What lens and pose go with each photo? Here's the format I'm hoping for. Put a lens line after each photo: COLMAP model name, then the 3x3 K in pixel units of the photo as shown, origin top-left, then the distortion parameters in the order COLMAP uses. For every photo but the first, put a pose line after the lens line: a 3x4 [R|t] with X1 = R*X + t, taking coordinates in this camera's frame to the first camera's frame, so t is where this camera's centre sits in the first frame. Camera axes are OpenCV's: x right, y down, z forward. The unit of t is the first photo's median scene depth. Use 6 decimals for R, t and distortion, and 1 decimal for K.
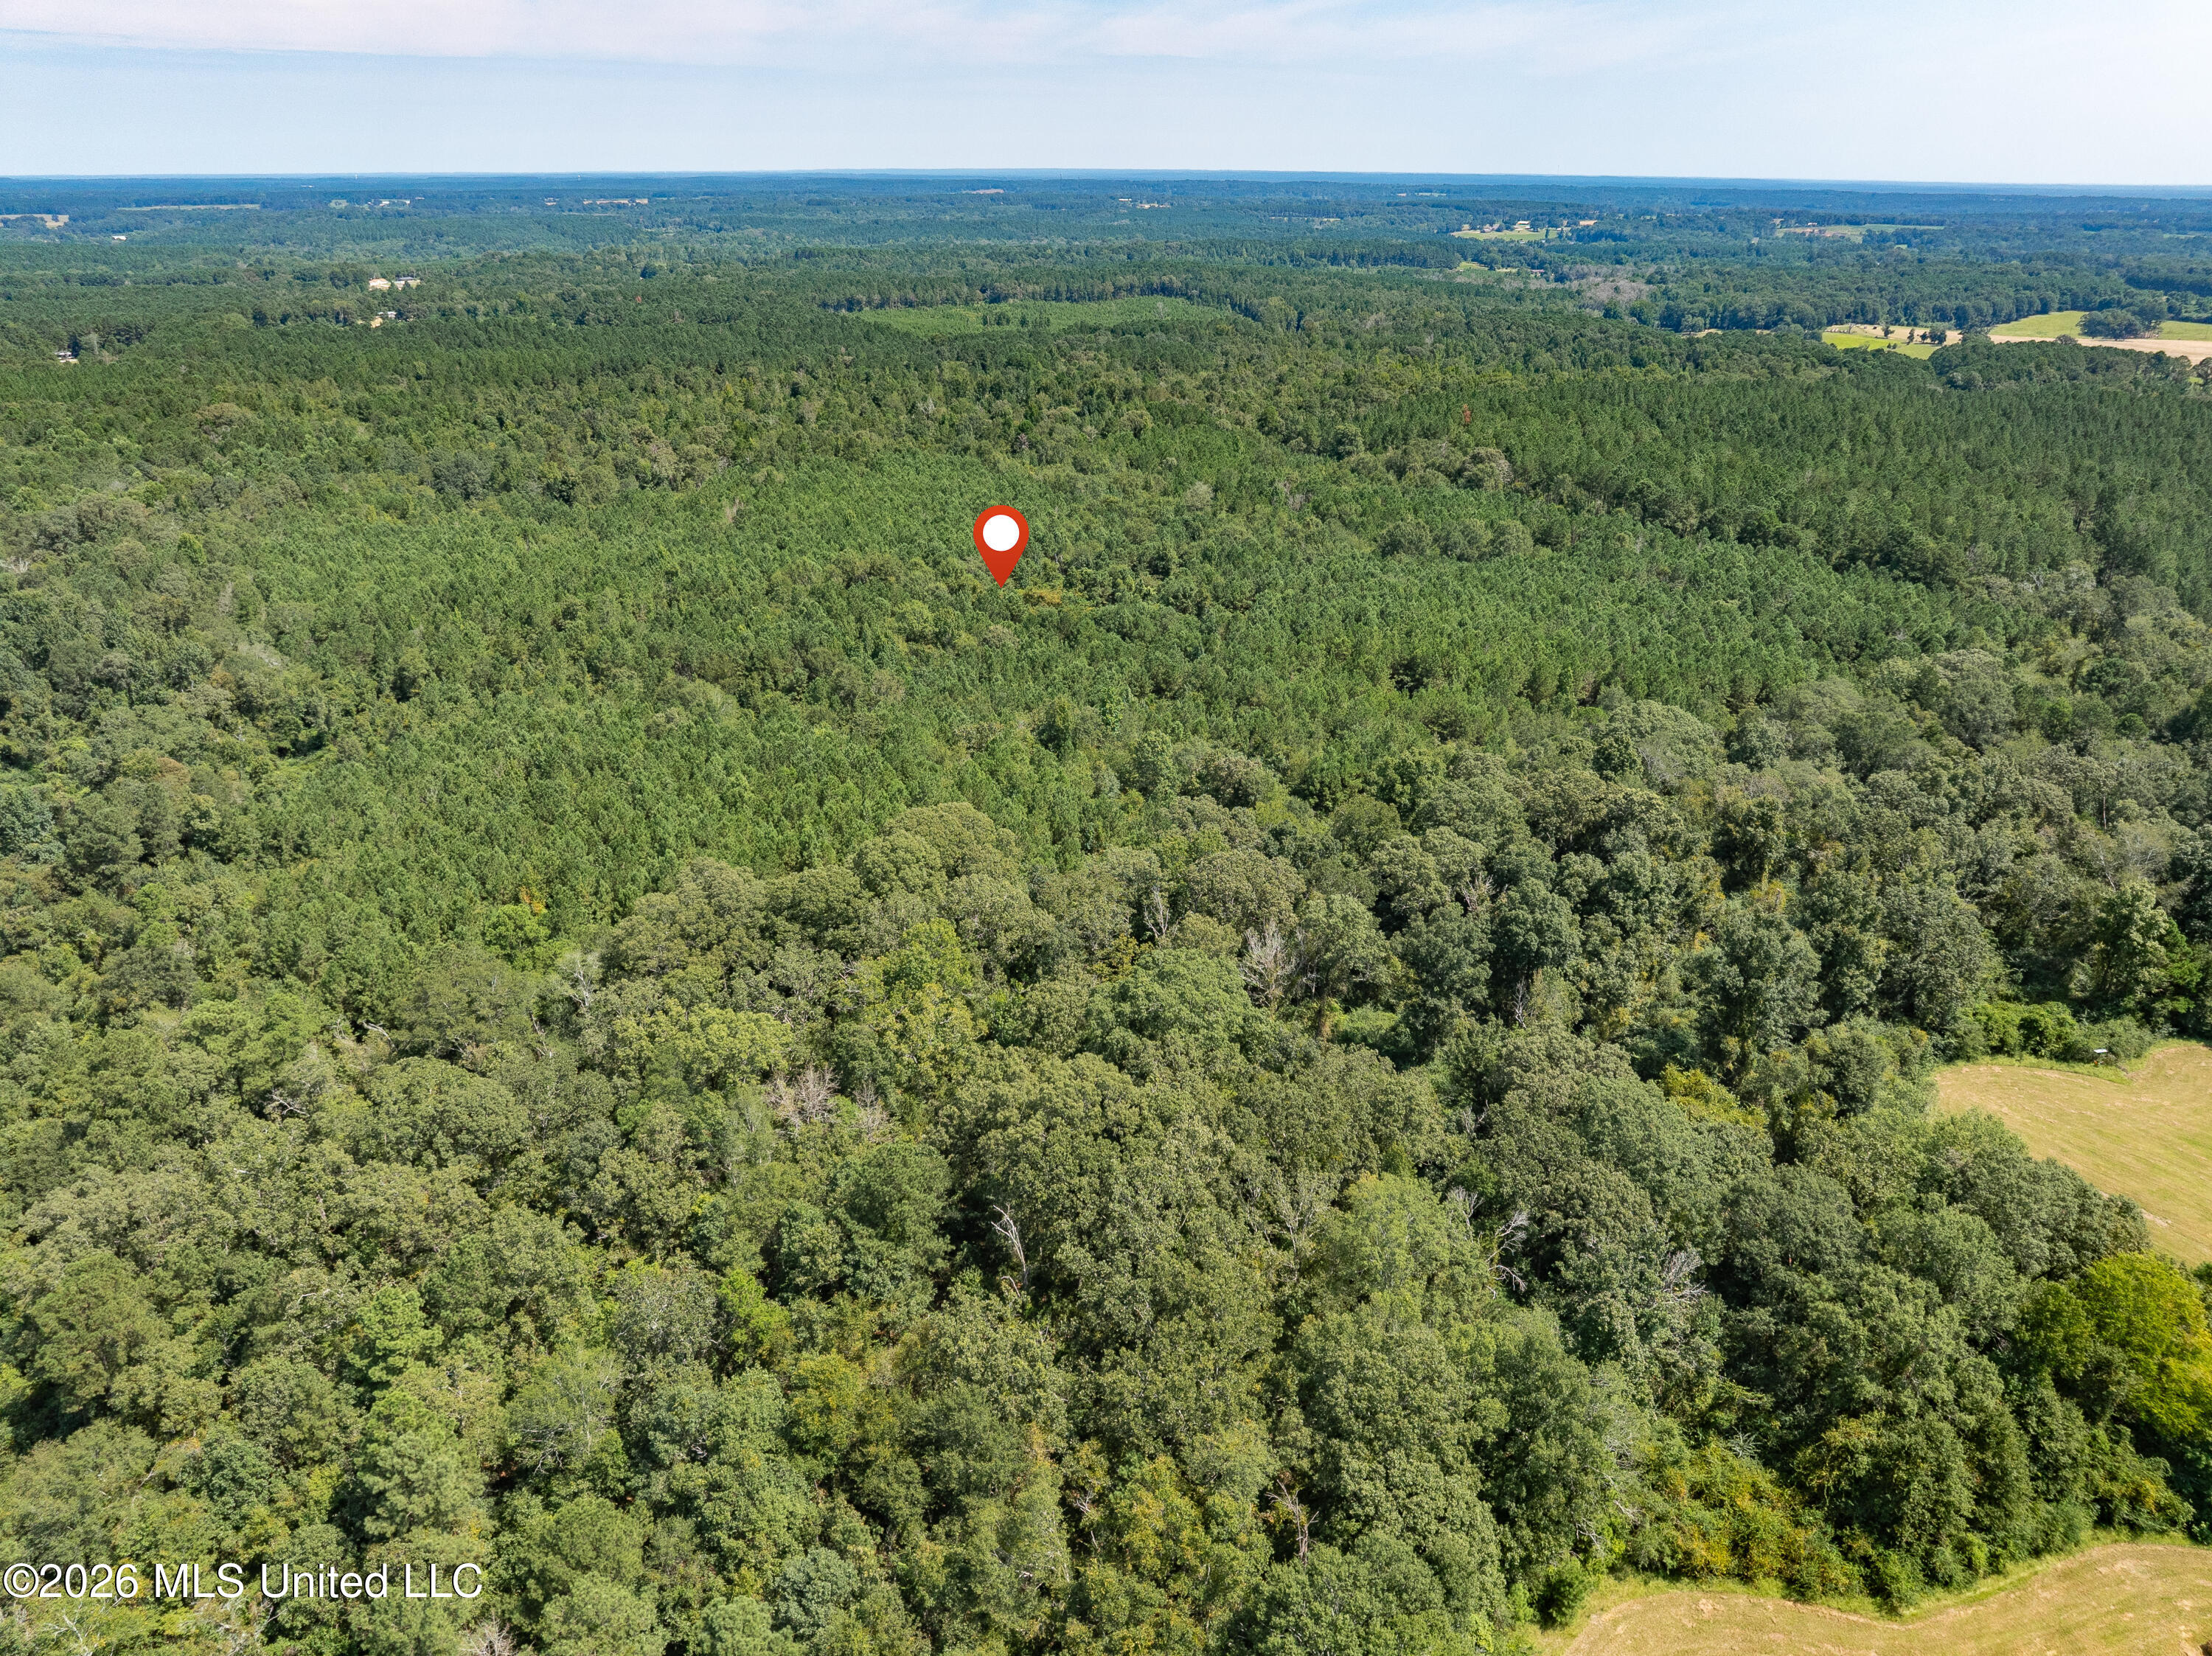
lens RADIAL K [[1569.9, 0, 1099.3], [0, 1569.9, 831.7], [0, 0, 1]] dist [-0.060084, 0.034406]
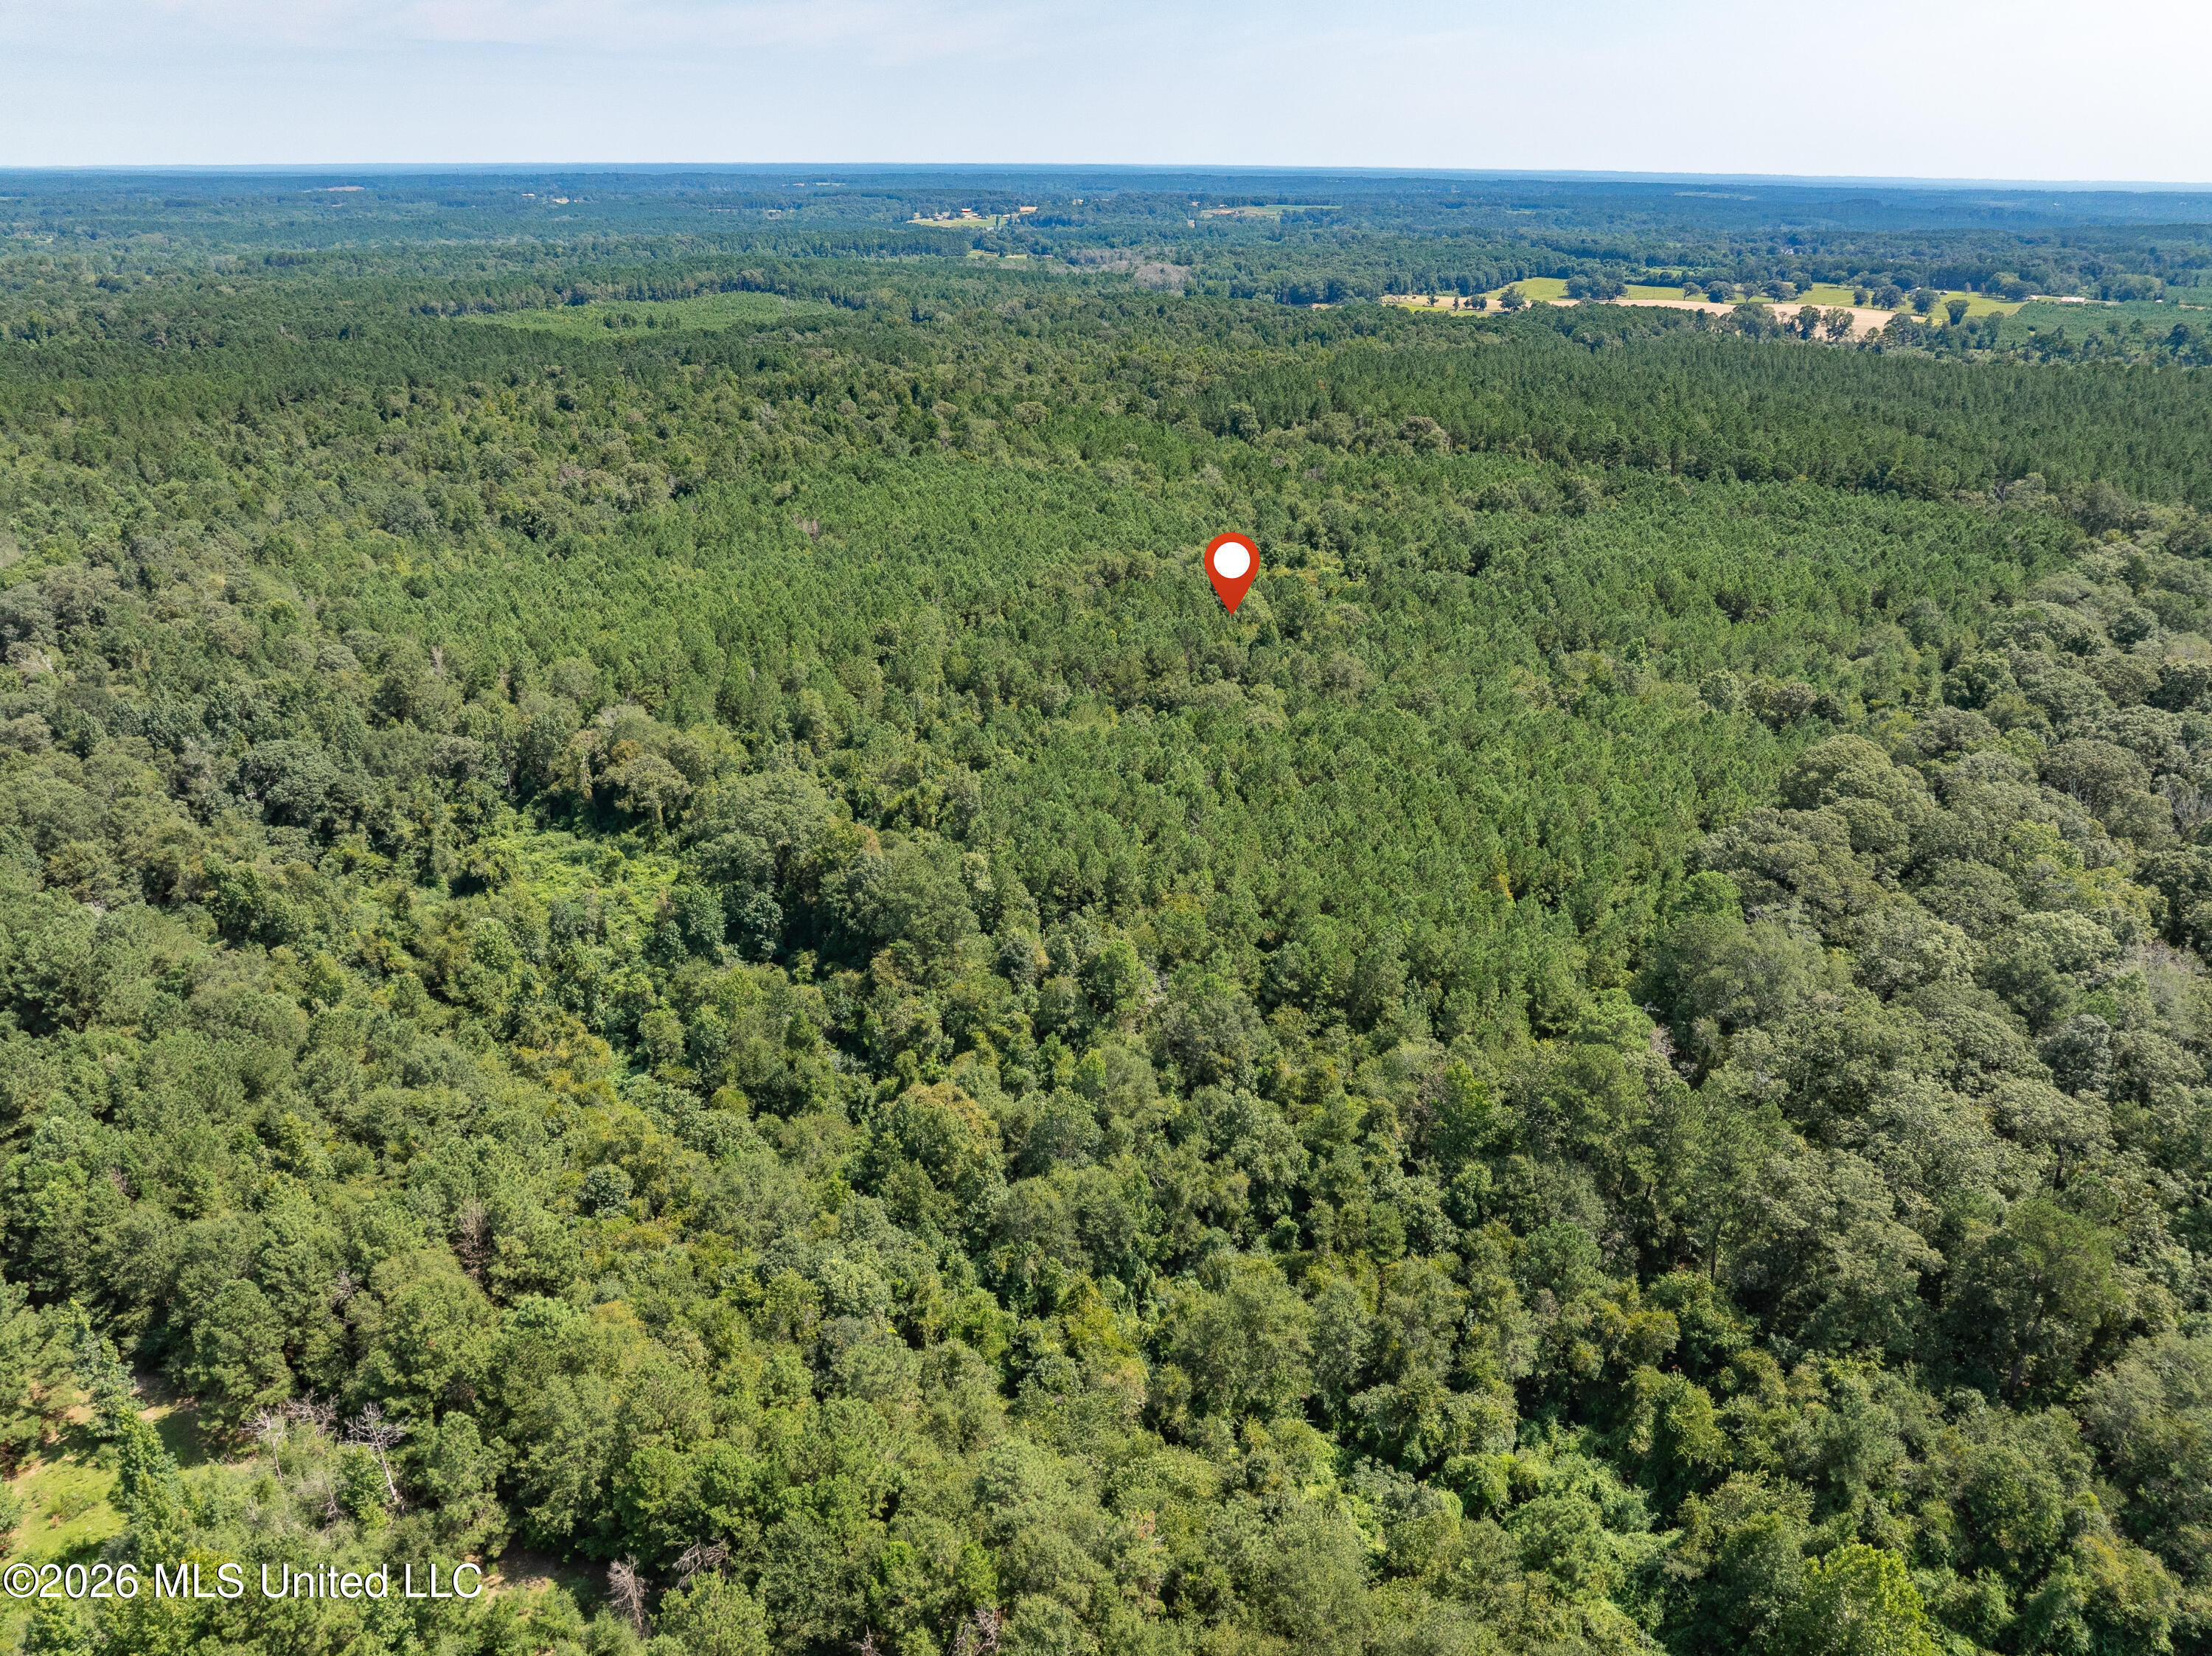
lens RADIAL K [[1569.9, 0, 1099.4], [0, 1569.9, 833.1], [0, 0, 1]] dist [-0.060084, 0.034406]
pose [[0.922608, -0.150331, 0.355239, -0.172198], [0.148069, 0.988402, 0.033719, -0.011355], [-0.356188, 0.021490, 0.934167, 0.025725]]
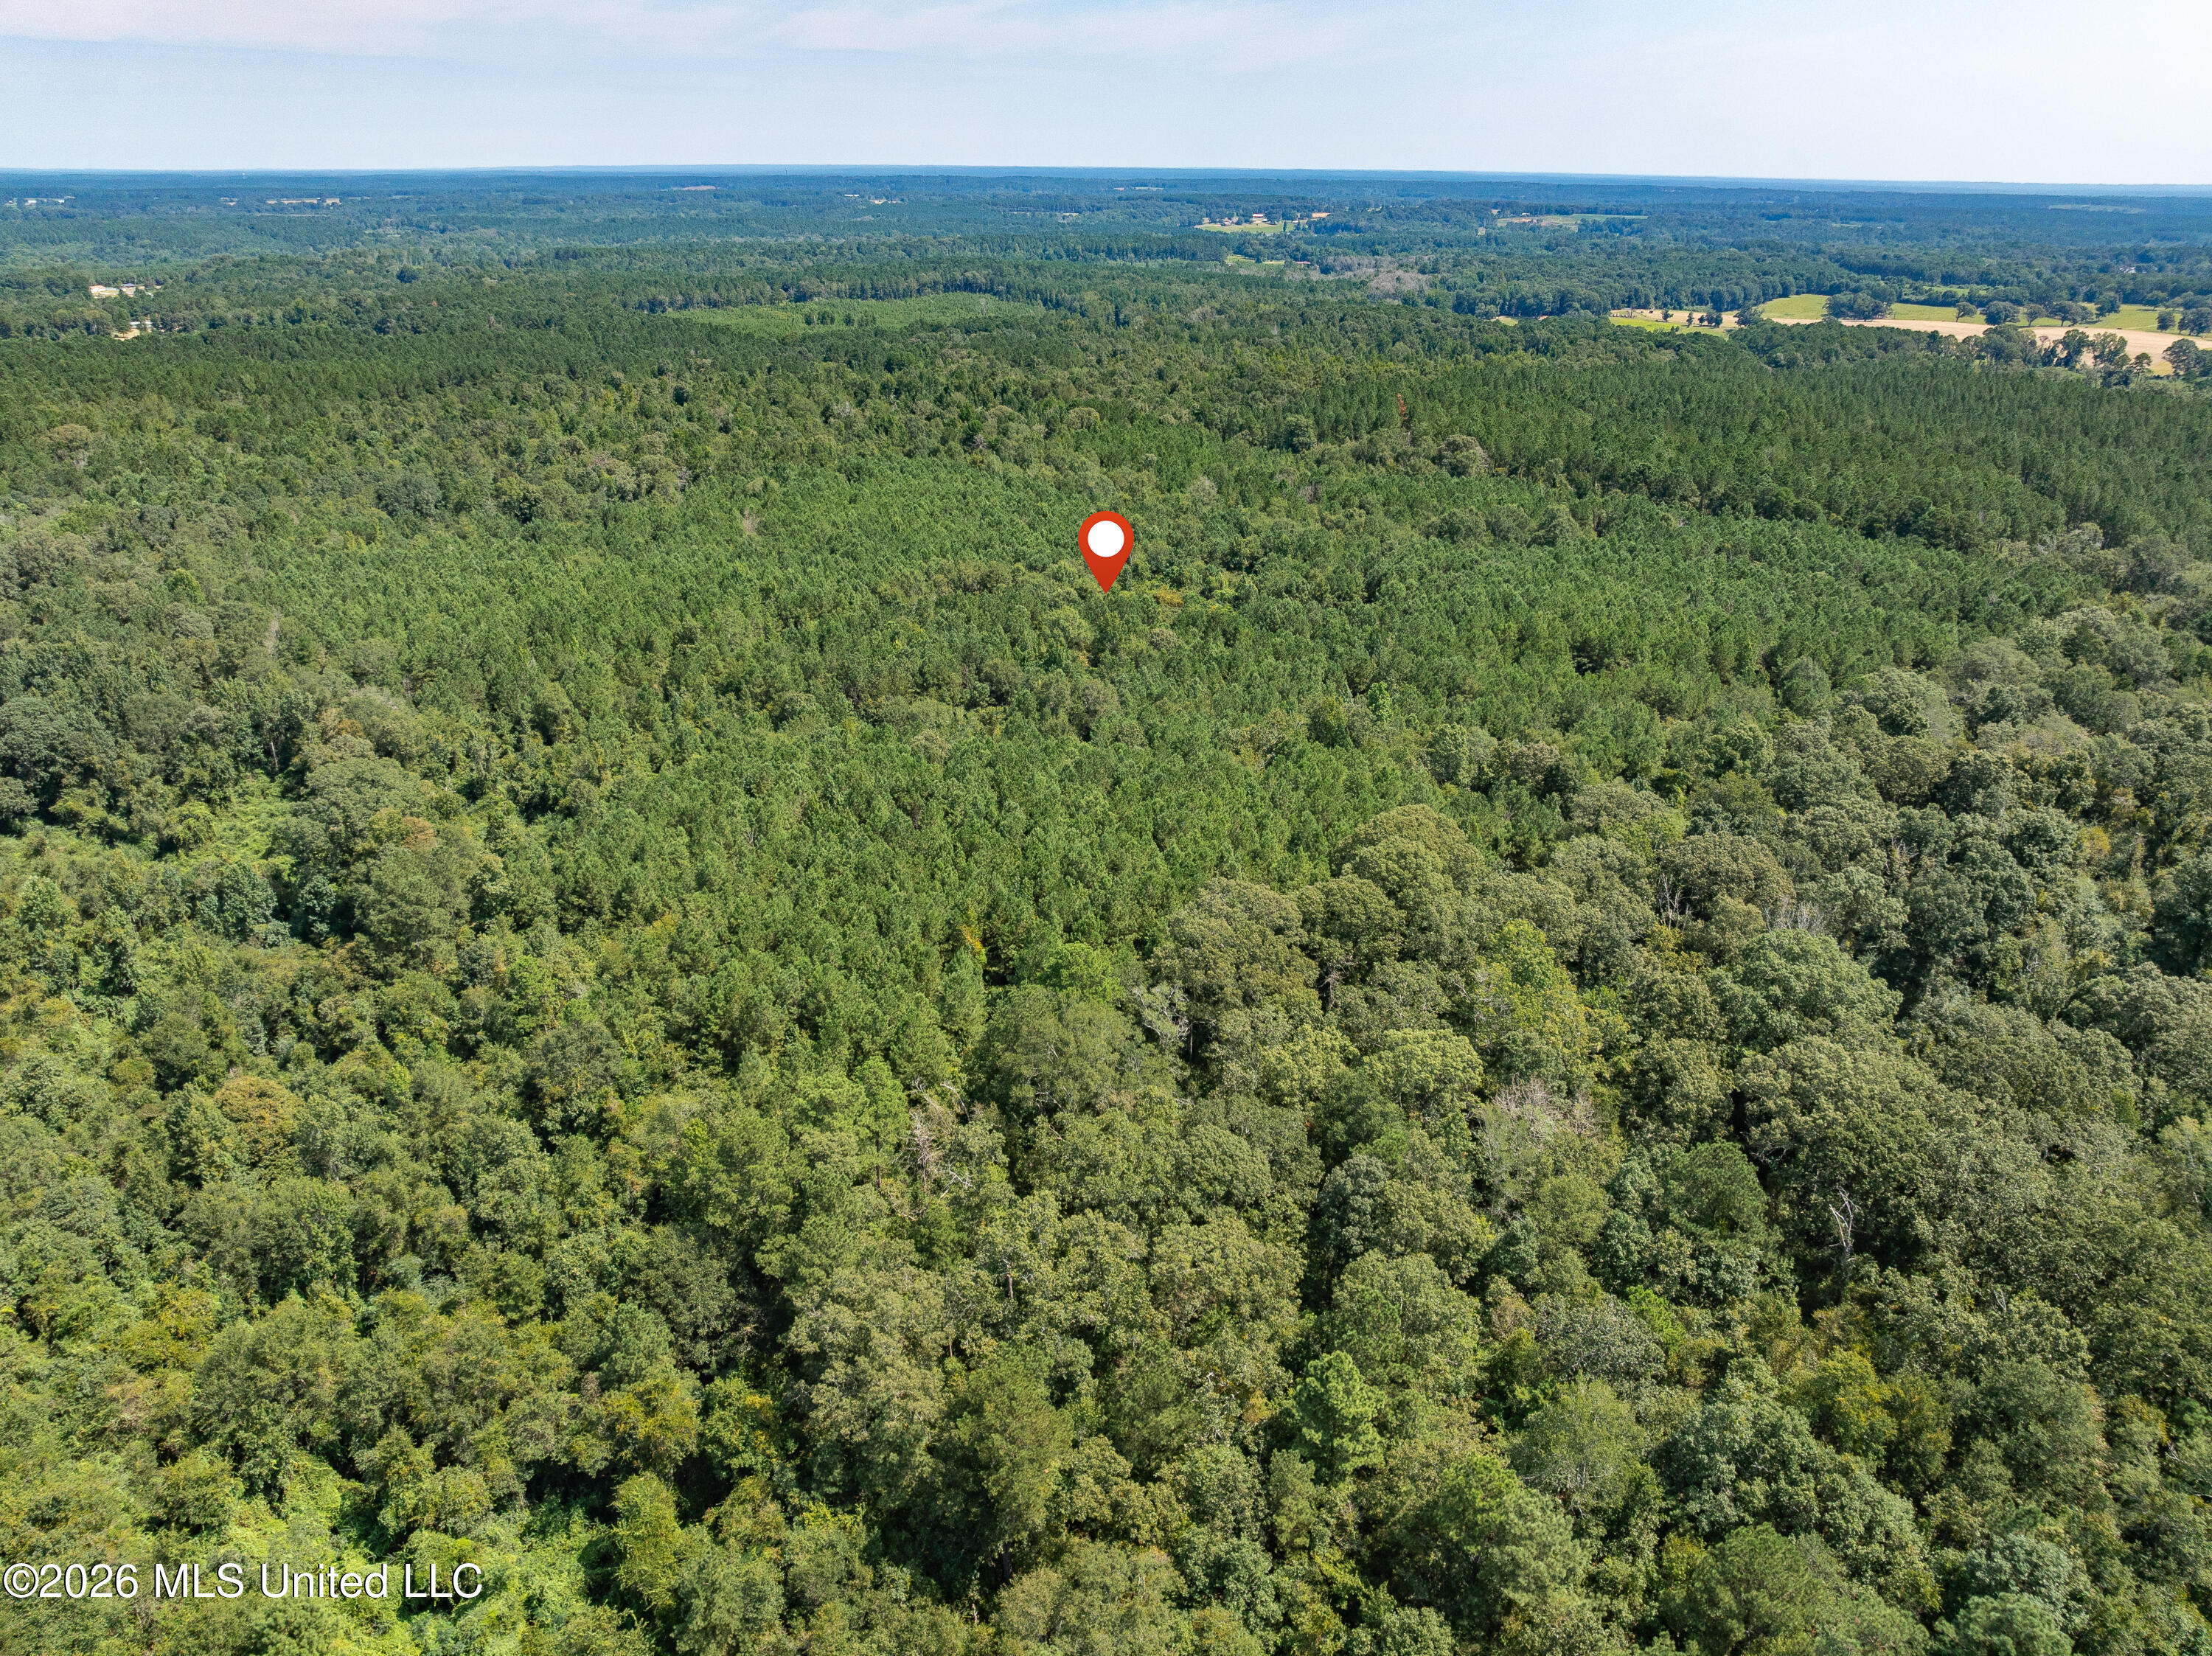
lens RADIAL K [[1569.9, 0, 1099.6], [0, 1569.9, 829.8], [0, 0, 1]] dist [-0.060084, 0.034406]
pose [[0.982850, -0.069979, 0.170612, -0.079434], [0.069684, 0.997539, 0.007726, -0.004256], [-0.170733, 0.004296, 0.985308, 0.009662]]
